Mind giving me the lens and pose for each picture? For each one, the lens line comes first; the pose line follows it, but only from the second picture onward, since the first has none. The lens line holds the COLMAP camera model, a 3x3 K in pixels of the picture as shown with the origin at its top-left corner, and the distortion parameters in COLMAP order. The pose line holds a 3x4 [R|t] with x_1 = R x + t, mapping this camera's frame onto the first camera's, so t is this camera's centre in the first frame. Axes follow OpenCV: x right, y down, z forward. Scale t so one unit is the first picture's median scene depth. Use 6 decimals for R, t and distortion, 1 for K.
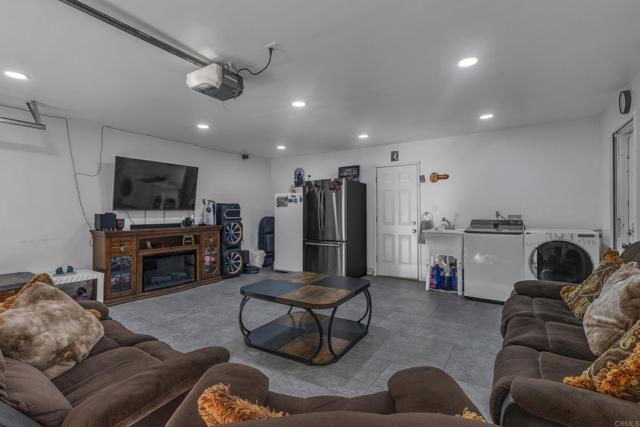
lens RADIAL K [[299.5, 0, 320.3], [0, 299.5, 218.1], [0, 0, 1]] dist [-0.003295, -0.000459]
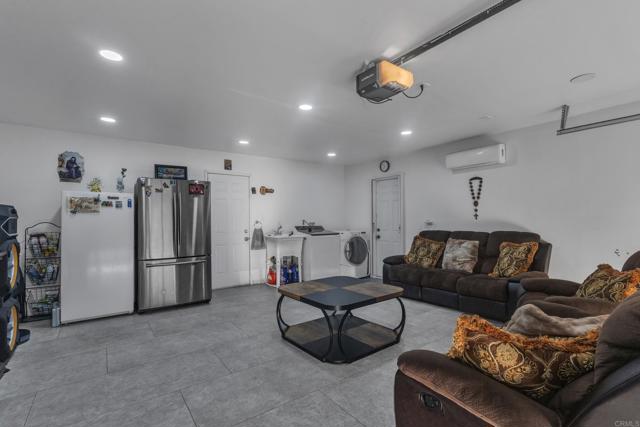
lens RADIAL K [[299.5, 0, 320.3], [0, 299.5, 218.1], [0, 0, 1]] dist [-0.003295, -0.000459]
pose [[0.356139, 0.003506, 0.934427, -0.625172], [0.027436, 0.999523, -0.014206, -0.008239], [-0.934030, 0.030696, 0.355872, 0.400781]]
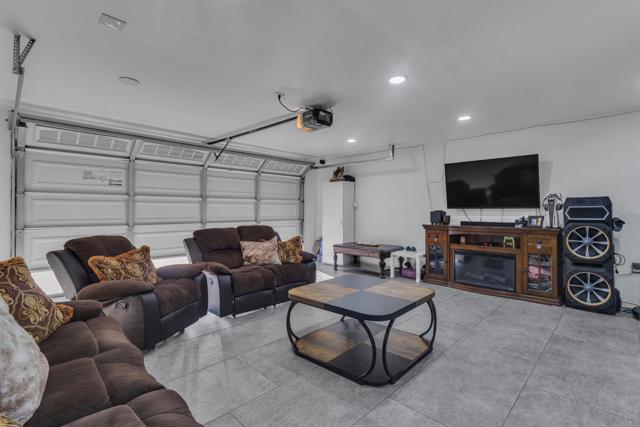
lens RADIAL K [[299.5, 0, 320.3], [0, 299.5, 218.1], [0, 0, 1]] dist [-0.003295, -0.000459]
pose [[-0.197274, 0.028227, -0.979942, 0.507513], [-0.019059, 0.999286, 0.032620, -0.014309], [0.980163, 0.025111, -0.196595, 0.620505]]
